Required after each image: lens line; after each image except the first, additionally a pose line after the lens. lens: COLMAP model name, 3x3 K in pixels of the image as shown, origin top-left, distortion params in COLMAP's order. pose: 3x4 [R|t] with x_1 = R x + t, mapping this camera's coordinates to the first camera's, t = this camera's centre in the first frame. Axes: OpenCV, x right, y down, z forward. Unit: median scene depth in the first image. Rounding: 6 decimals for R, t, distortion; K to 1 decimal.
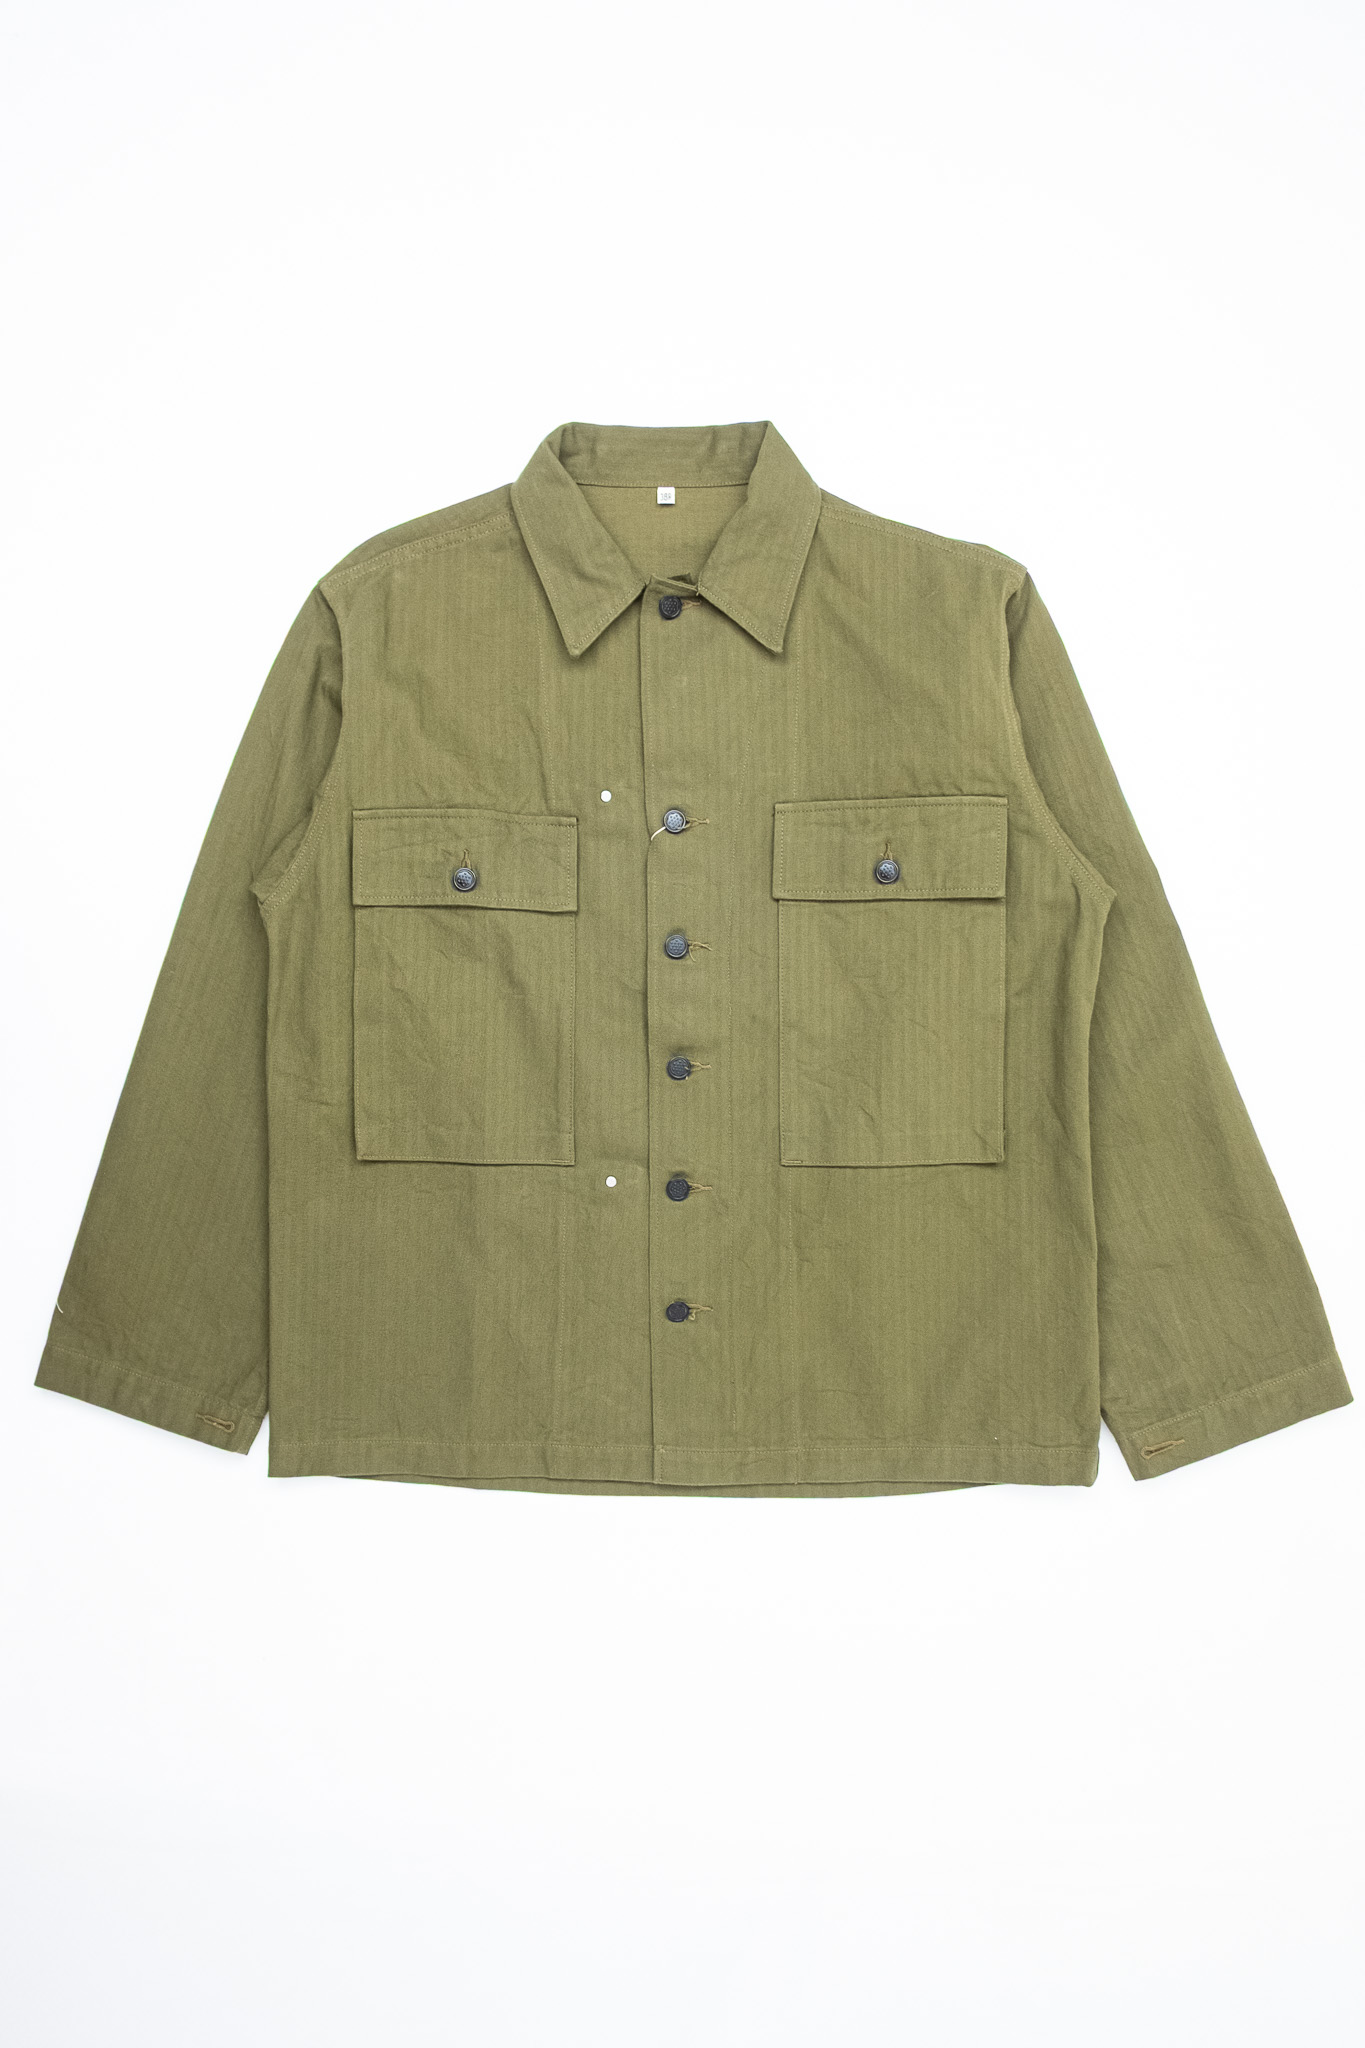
lens RADIAL K [[1459.1, 0, 682.5], [0, 1459.1, 1024.0], [0, 0, 1]] dist [0.004943, 0.001059]
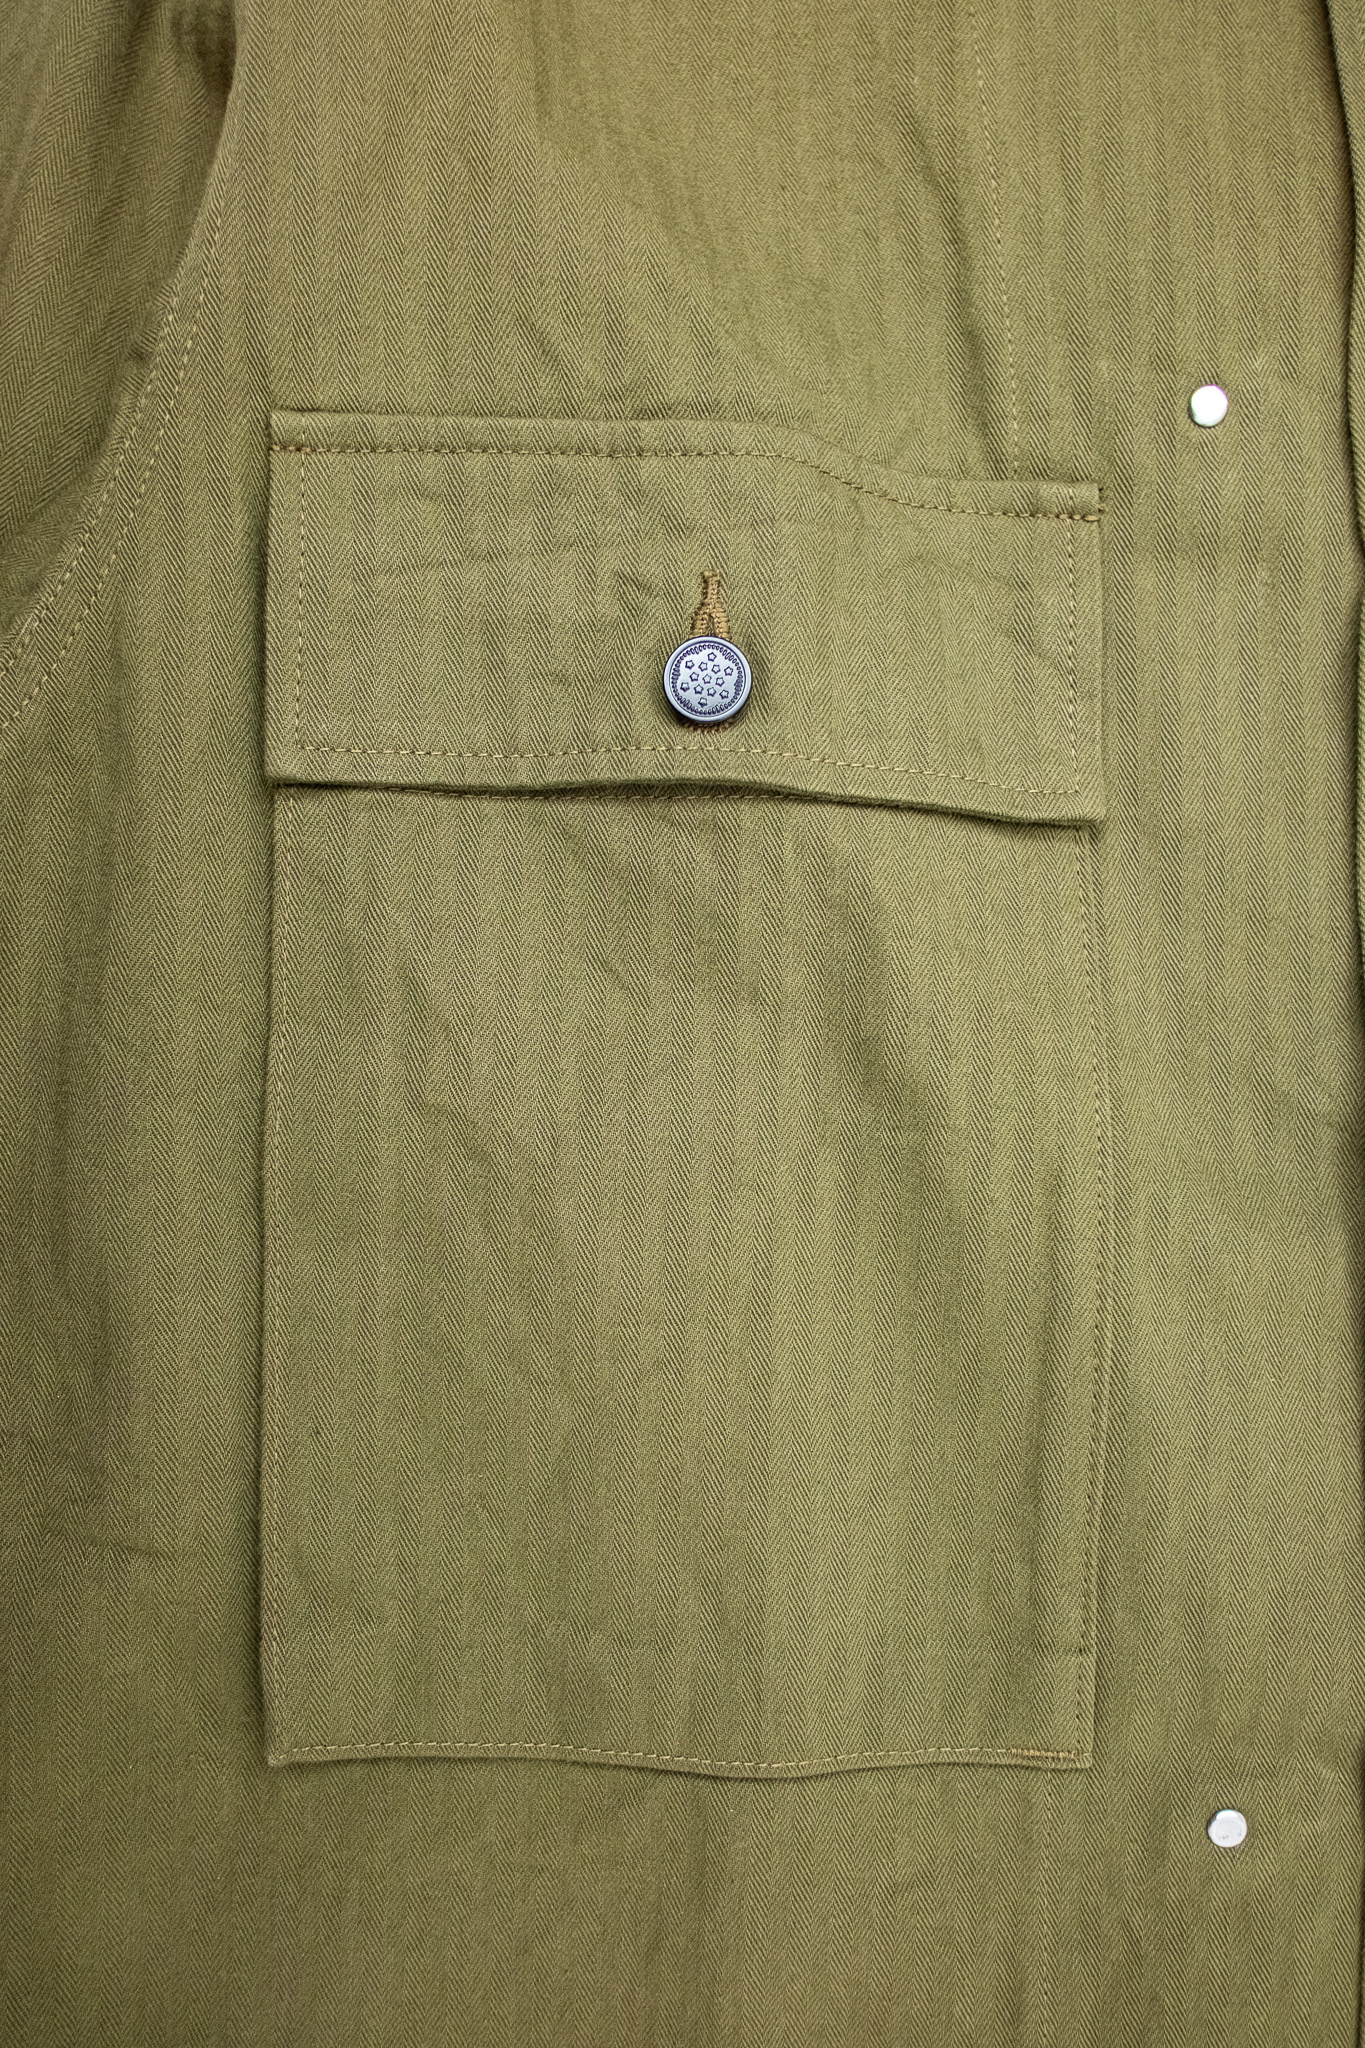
lens RADIAL K [[1407.9, 0, 687.6], [0, 1407.9, 1077.7], [0, 0, 1]] dist [0.002865, -0.001990]
pose [[0.998990, 0.002226, 0.044880, -0.161320], [0.000210, 0.998530, -0.054210, -0.015681], [-0.044935, 0.054165, 0.997520, 0.745741]]
